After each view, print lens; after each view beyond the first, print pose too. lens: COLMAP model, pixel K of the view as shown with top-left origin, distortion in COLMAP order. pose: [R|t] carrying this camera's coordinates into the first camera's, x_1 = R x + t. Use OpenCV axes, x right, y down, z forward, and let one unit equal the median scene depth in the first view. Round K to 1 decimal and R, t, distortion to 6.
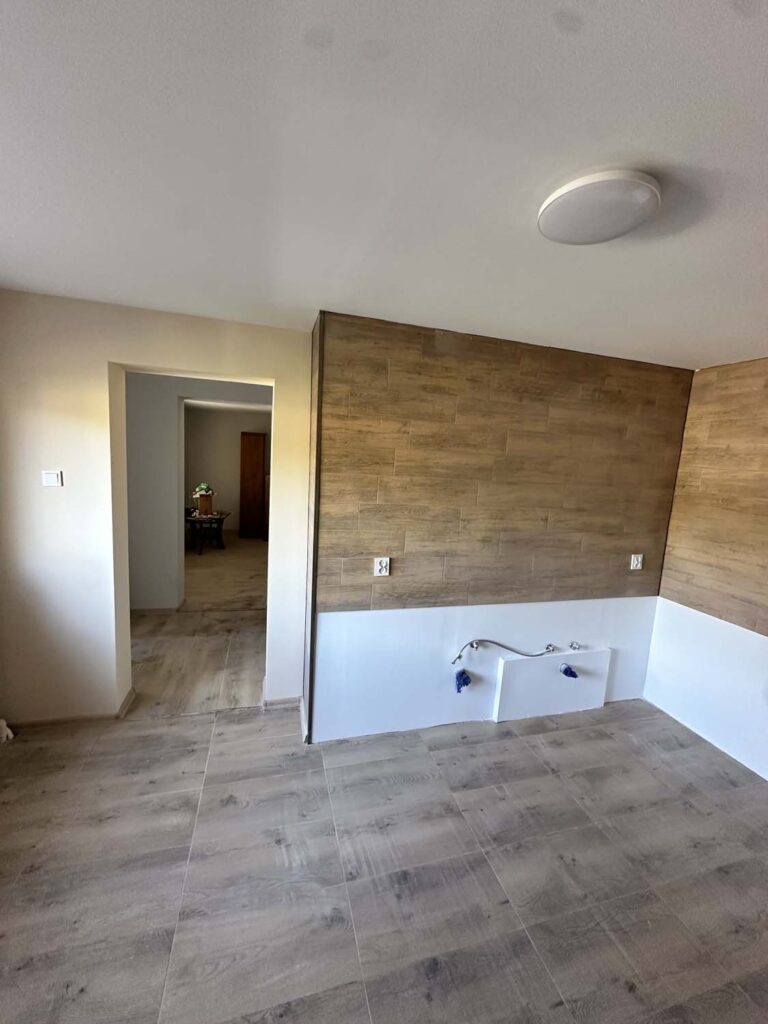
lens RADIAL K [[407.8, 0, 382.4], [0, 407.8, 510.6], [0, 0, 1]] dist [-0.003364, -0.000003]
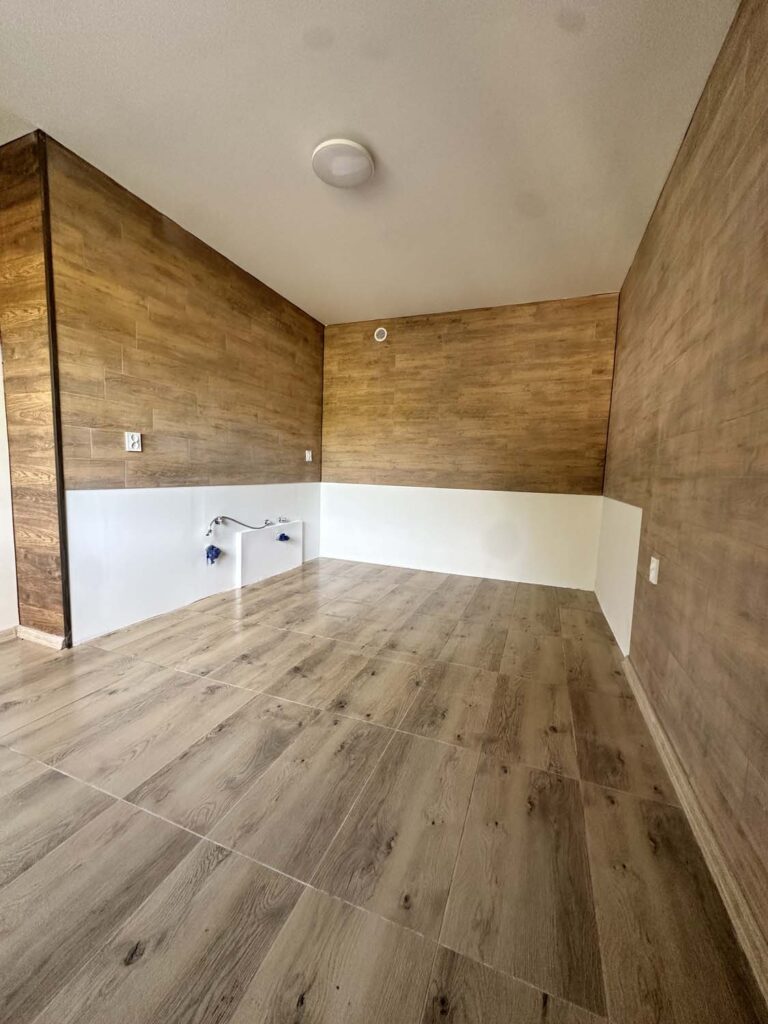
lens RADIAL K [[407.8, 0, 384.0], [0, 407.8, 512.1], [0, 0, 1]] dist [-0.003364, -0.000003]
pose [[0.604376, -0.119909, 0.787624, -0.433812], [0.108094, 0.991809, 0.068049, 0.306653], [-0.789332, 0.044010, 0.612387, -0.074056]]
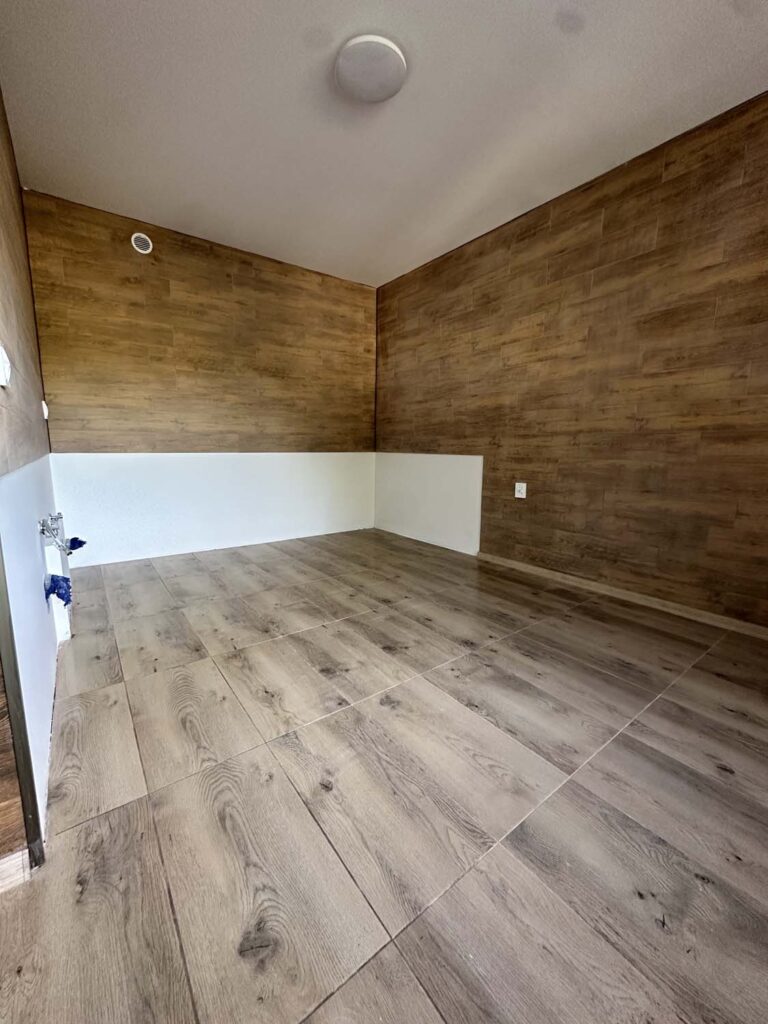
lens RADIAL K [[407.8, 0, 384.5], [0, 407.8, 511.8], [0, 0, 1]] dist [-0.003364, -0.000003]
pose [[-0.359699, -0.213925, 0.908214, -0.566659], [0.092938, 0.960308, 0.263003, 0.210958], [-0.928428, 0.179010, -0.325540, 0.797487]]
